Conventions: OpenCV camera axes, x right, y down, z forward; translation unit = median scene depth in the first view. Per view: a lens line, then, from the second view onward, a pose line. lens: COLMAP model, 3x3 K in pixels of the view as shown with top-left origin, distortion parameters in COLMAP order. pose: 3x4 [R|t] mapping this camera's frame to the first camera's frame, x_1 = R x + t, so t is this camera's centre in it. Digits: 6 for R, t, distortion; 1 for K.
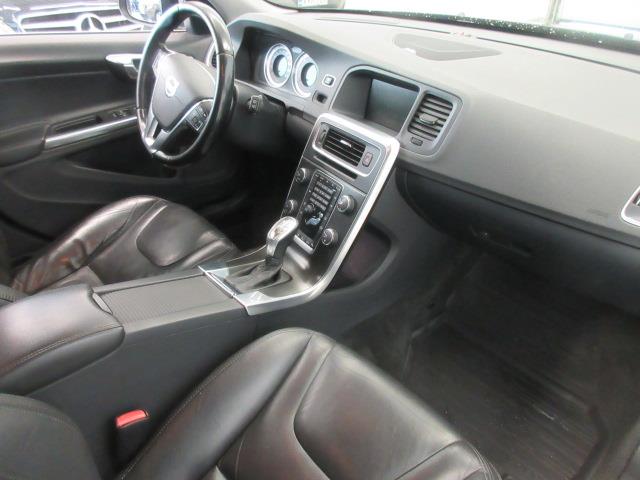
lens RADIAL K [[475.7, 0, 320.0], [0, 475.7, 240.0], [0, 0, 1]] dist [-0.000431, 0.004828]
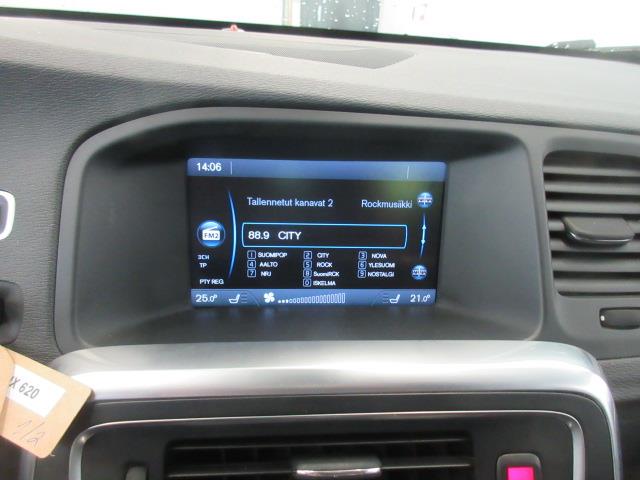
lens RADIAL K [[475.7, 0, 320.0], [0, 475.7, 240.0], [0, 0, 1]] dist [-0.000431, 0.004828]
pose [[0.478017, -0.305336, 0.823572, -0.081654], [0.425529, 0.900756, 0.086967, -0.299700], [-0.768392, 0.308882, 0.560506, 0.838104]]
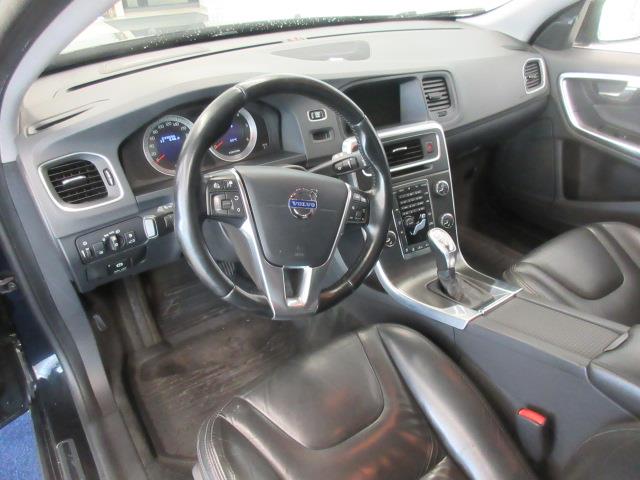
lens RADIAL K [[475.7, 0, 320.0], [0, 475.7, 240.0], [0, 0, 1]] dist [-0.000431, 0.004828]
pose [[0.130194, -0.554785, 0.821744, -0.922847], [0.537092, 0.736126, 0.411887, -0.568425], [-0.833416, 0.387727, 0.393810, 0.783197]]
